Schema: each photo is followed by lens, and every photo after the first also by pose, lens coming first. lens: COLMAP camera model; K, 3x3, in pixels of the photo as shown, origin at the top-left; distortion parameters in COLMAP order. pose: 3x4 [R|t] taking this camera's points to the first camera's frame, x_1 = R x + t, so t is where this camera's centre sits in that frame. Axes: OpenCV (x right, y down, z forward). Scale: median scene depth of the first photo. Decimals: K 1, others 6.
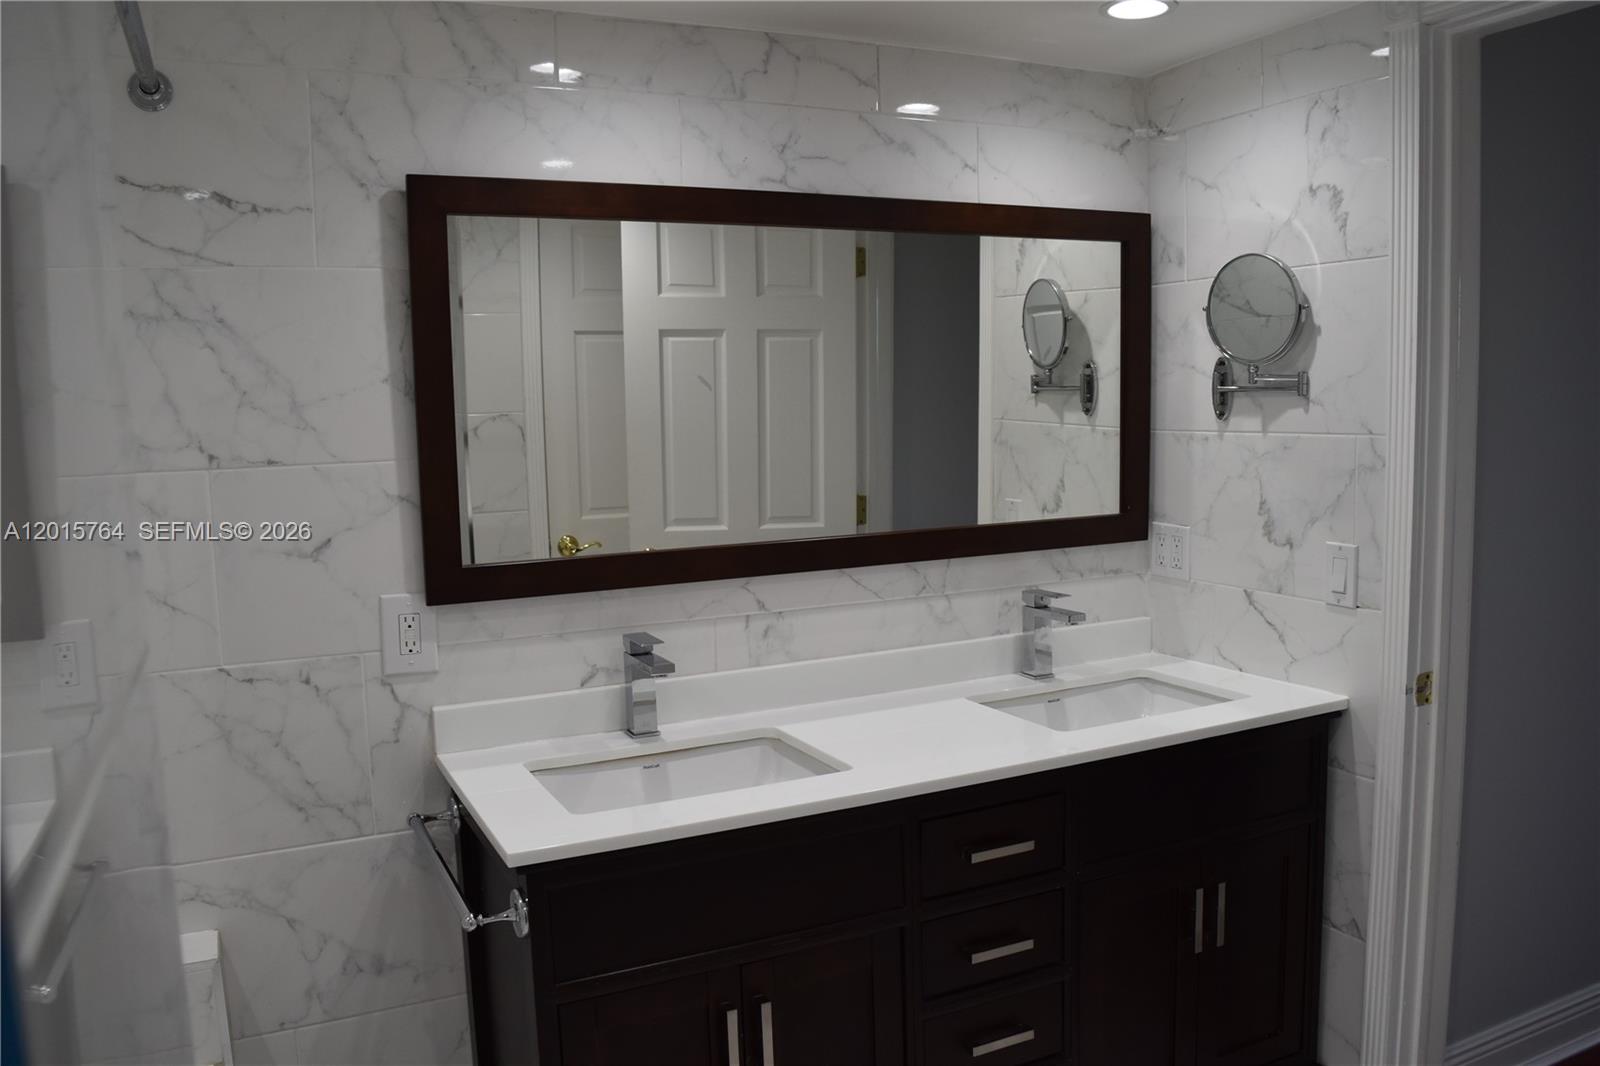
lens RADIAL K [[1251.4, 0, 795.3], [0, 1251.4, 534.9], [0, 0, 1]] dist [-0.092205, 0.016315]
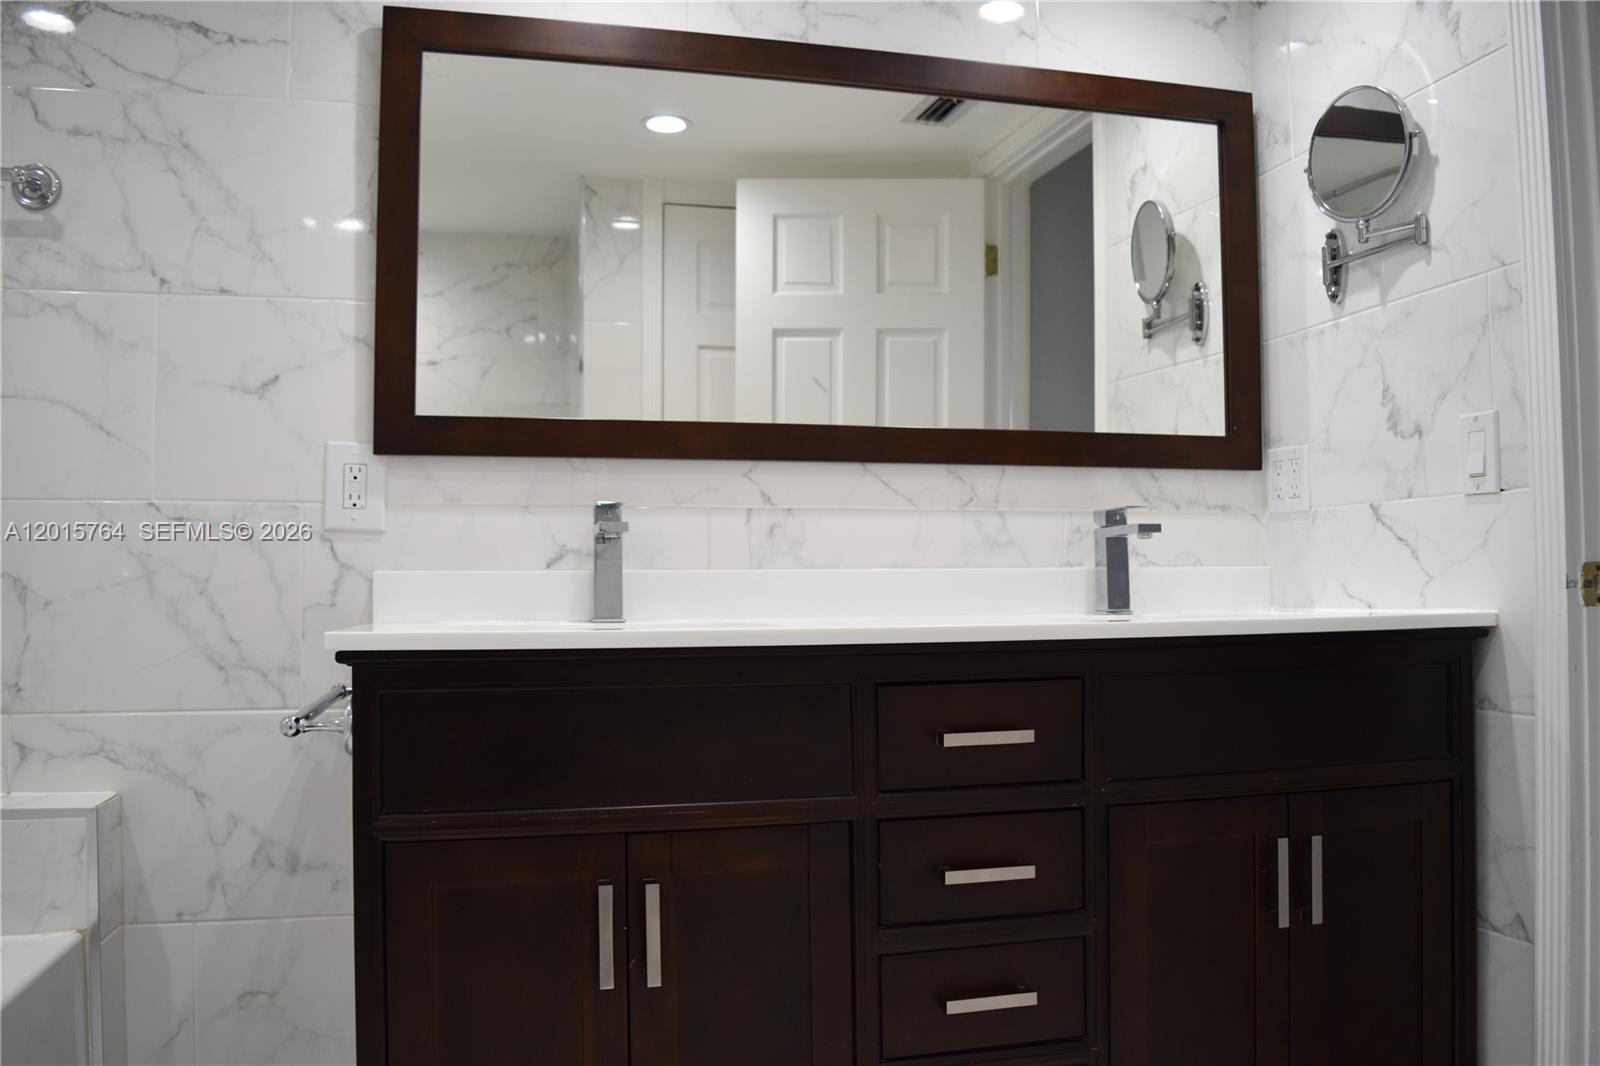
lens RADIAL K [[1251.4, 0, 795.3], [0, 1251.4, 534.9], [0, 0, 1]] dist [-0.092205, 0.016315]
pose [[0.978125, 0.011437, -0.207703, 0.180506], [-0.041608, 0.989067, -0.141479, 0.211735], [0.203814, 0.147026, 0.967907, 0.171925]]
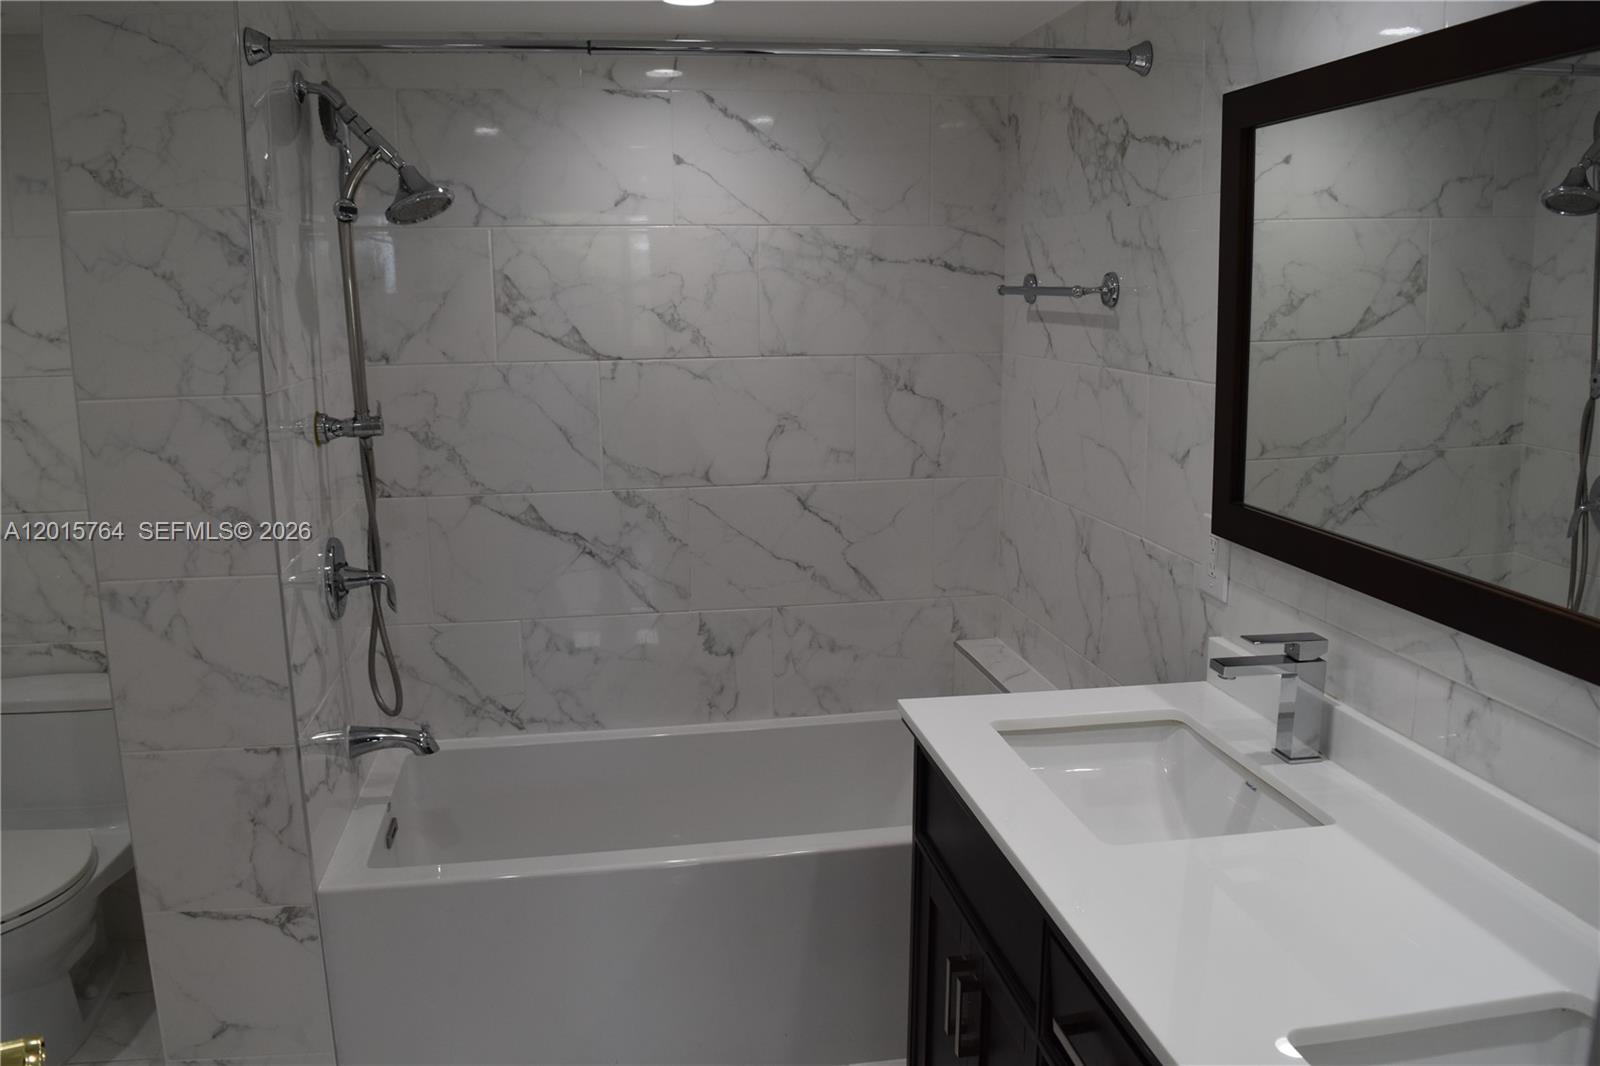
lens RADIAL K [[1251.4, 0, 795.3], [0, 1251.4, 534.9], [0, 0, 1]] dist [-0.092205, 0.016315]
pose [[-0.277490, 0.211326, -0.937198, 0.668311], [-0.088547, 0.965730, 0.243977, -0.141618], [0.956639, 0.150687, -0.249269, 0.845010]]
